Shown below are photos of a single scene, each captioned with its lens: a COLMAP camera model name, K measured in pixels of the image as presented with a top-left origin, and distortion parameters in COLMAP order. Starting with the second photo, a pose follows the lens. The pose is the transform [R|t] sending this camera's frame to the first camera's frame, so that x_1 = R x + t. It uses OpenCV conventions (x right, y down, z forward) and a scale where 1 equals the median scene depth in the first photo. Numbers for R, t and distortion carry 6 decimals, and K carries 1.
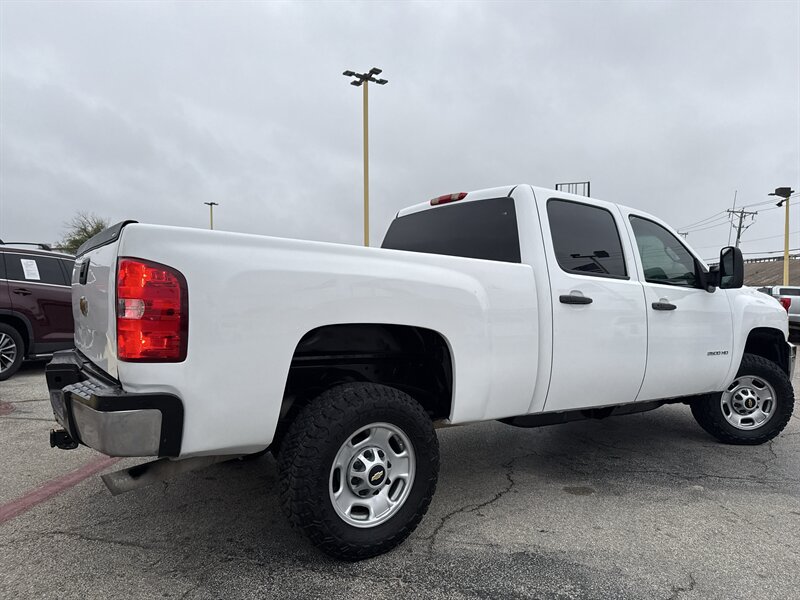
lens RADIAL K [[572.6, 0, 400.4], [0, 572.6, 309.9], [0, 0, 1]] dist [0.007788, -0.005905]
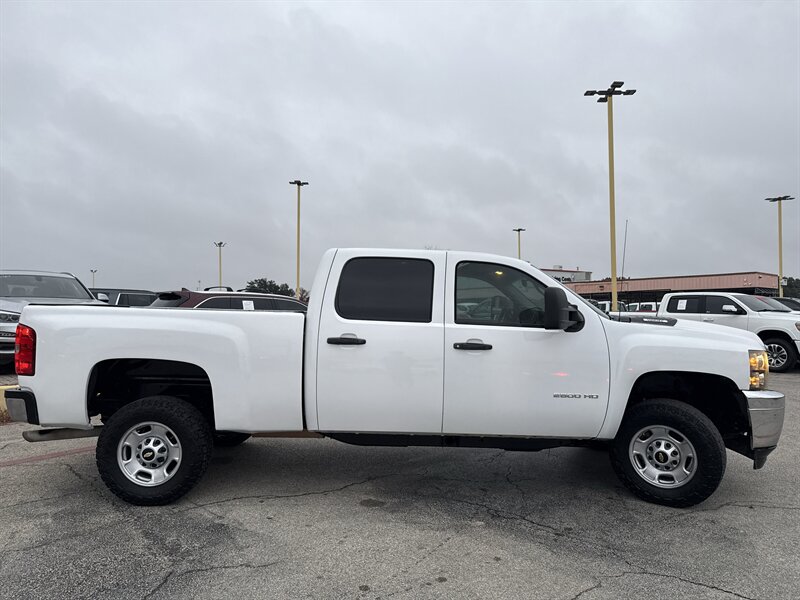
lens RADIAL K [[572.6, 0, 400.4], [0, 572.6, 309.9], [0, 0, 1]] dist [0.007788, -0.005905]
pose [[0.816588, -0.015818, -0.577004, 0.967754], [-0.001500, 0.999563, -0.029526, -0.042667], [0.577219, 0.024976, 0.816208, 0.063571]]
